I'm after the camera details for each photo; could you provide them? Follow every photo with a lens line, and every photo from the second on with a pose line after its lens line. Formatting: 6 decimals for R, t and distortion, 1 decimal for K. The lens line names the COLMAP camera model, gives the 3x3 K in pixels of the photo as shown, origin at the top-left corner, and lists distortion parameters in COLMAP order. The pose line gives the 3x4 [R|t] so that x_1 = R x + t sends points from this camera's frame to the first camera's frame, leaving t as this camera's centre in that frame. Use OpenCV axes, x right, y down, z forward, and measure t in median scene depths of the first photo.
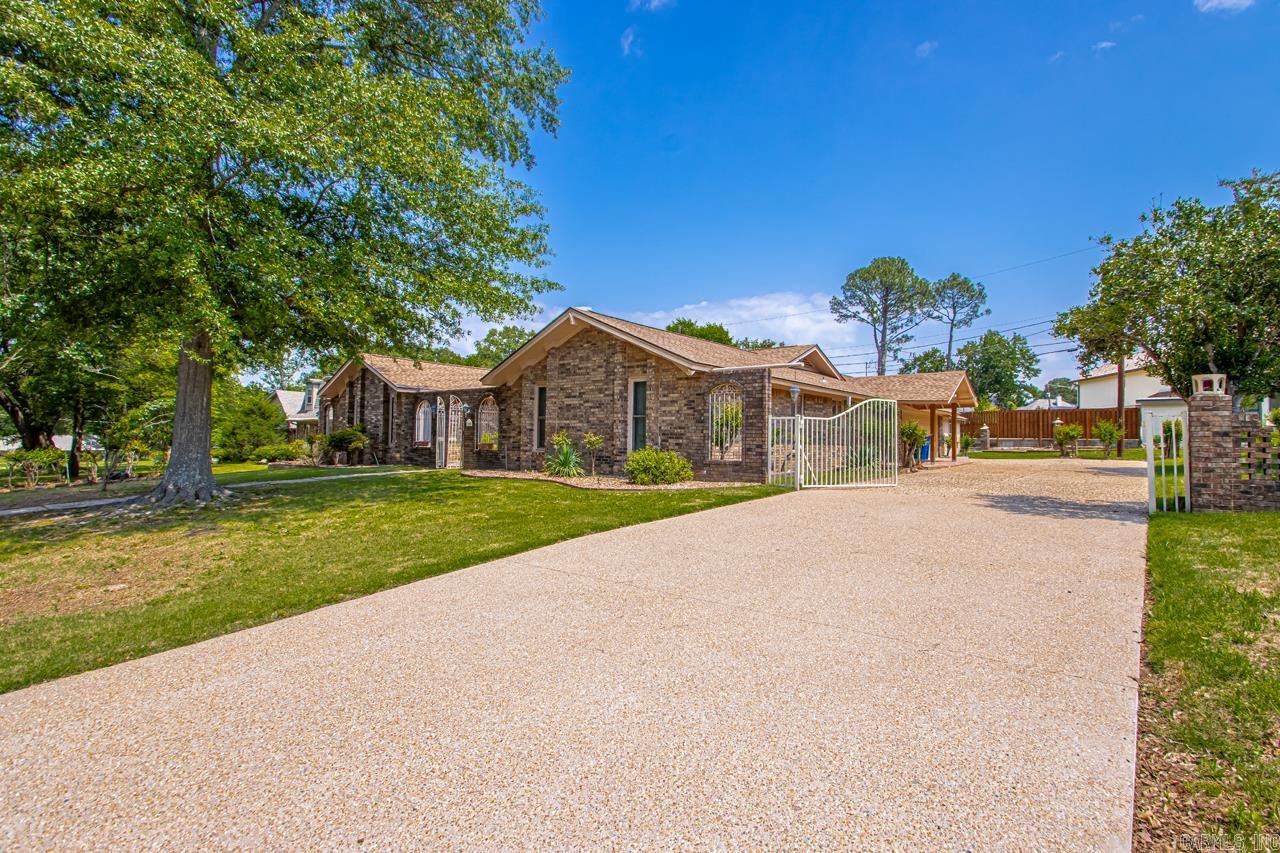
lens RADIAL K [[599.4, 0, 638.7], [0, 599.4, 414.3], [0, 0, 1]] dist [0.002904, 0.000201]
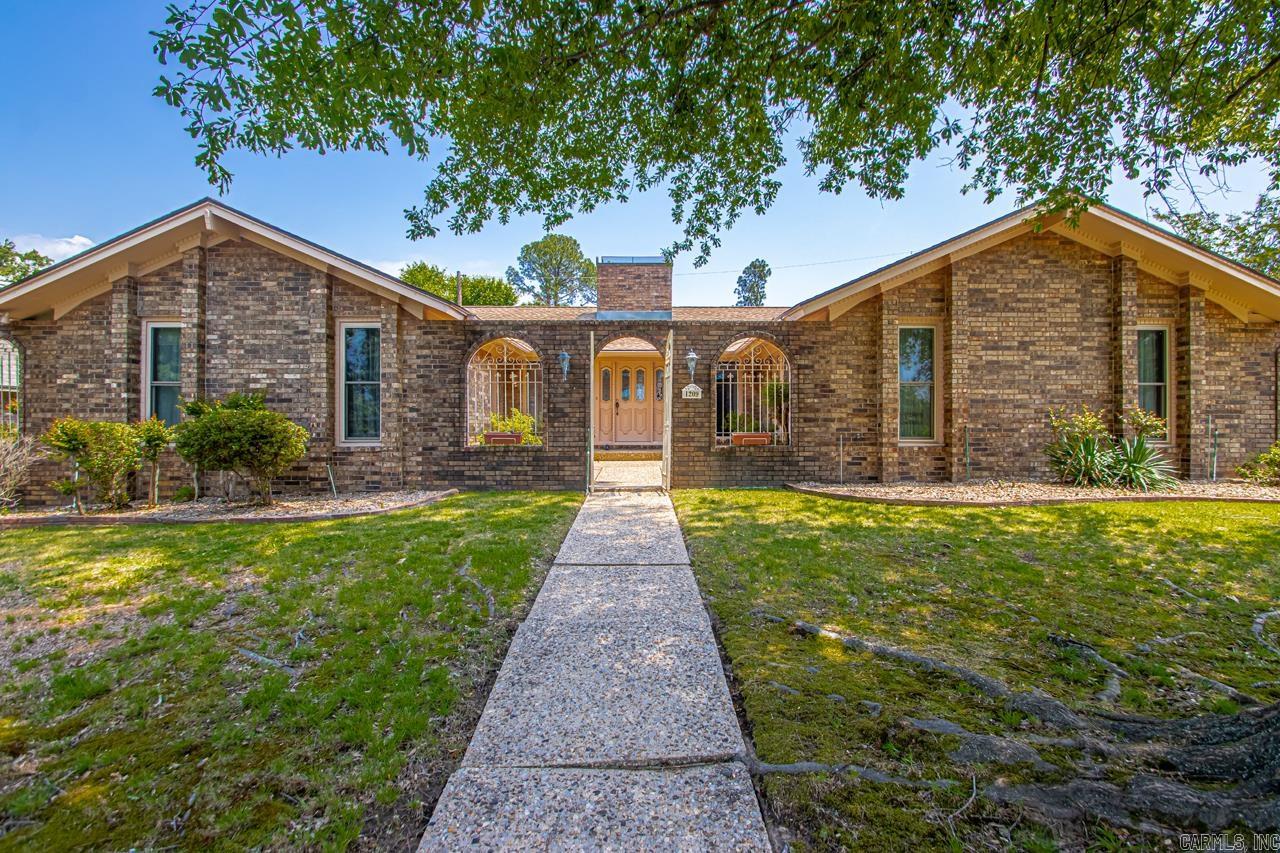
lens RADIAL K [[595.5, 0, 641.5], [0, 595.5, 429.4], [0, 0, 1]] dist [0.016109, -0.015230]
pose [[0.750956, -0.025311, 0.659866, -0.580288], [-0.014425, 0.998398, 0.054712, 0.017209], [-0.660194, -0.050605, 0.749388, 0.610770]]
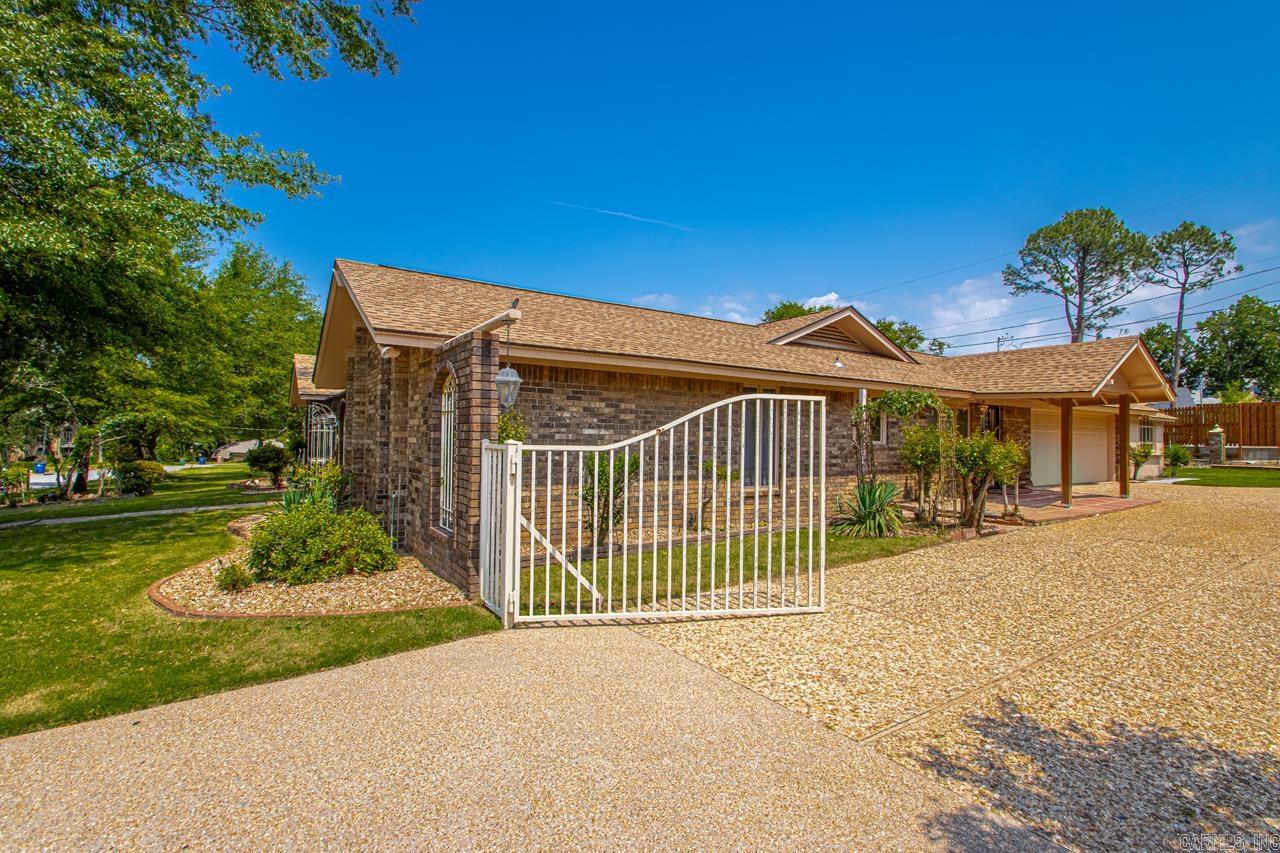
lens RADIAL K [[594.3, 0, 639.2], [0, 594.3, 422.3], [0, 0, 1]] dist [0.001016, -0.010569]
pose [[0.960869, -0.012878, -0.276704, 0.262437], [0.016738, 0.999793, 0.011594, -0.007859], [0.276497, -0.015772, 0.960885, 0.364921]]
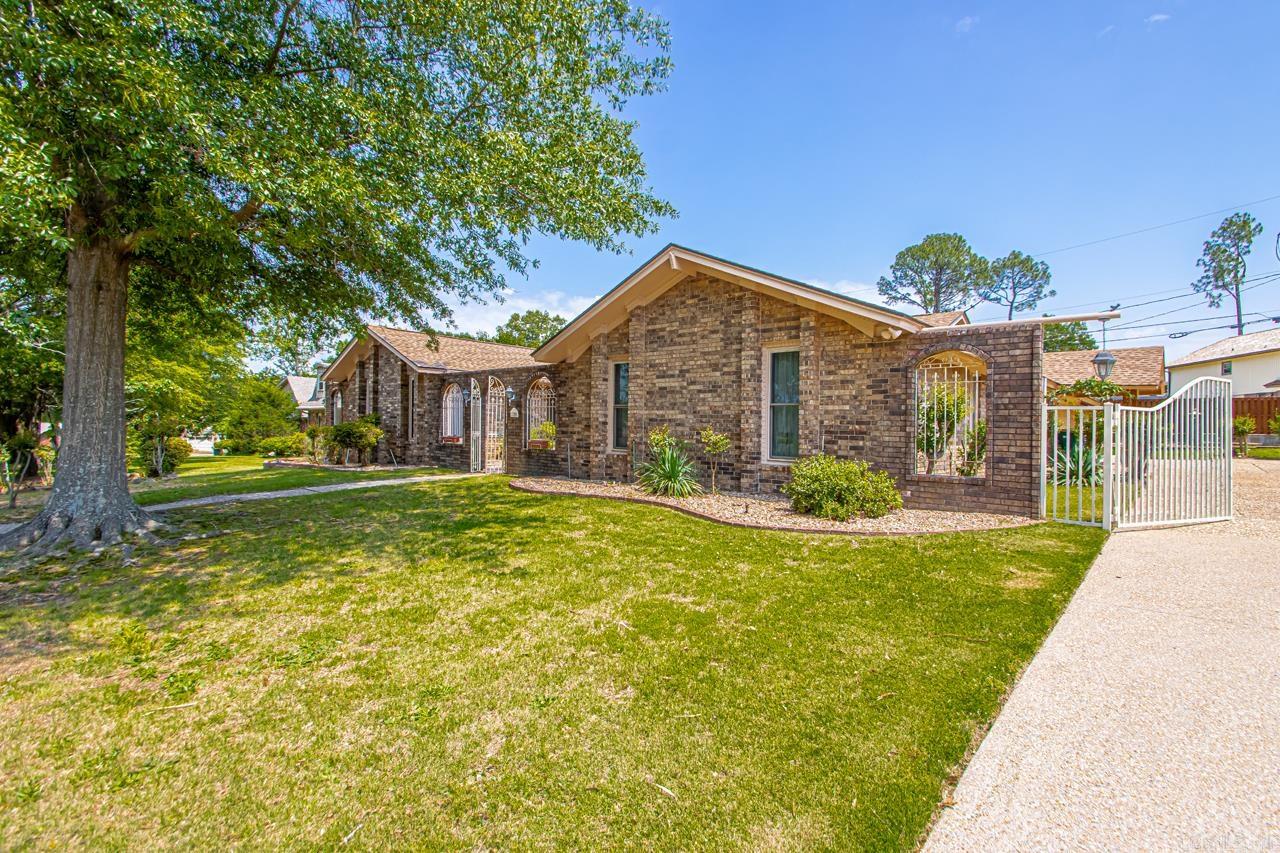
lens RADIAL K [[595.5, 0, 641.5], [0, 595.5, 429.4], [0, 0, 1]] dist [0.016109, -0.015230]
pose [[0.999739, 0.004065, -0.022482, -0.097297], [-0.003092, 0.999065, 0.043128, 0.002075], [0.022637, -0.043047, 0.998817, 0.233744]]
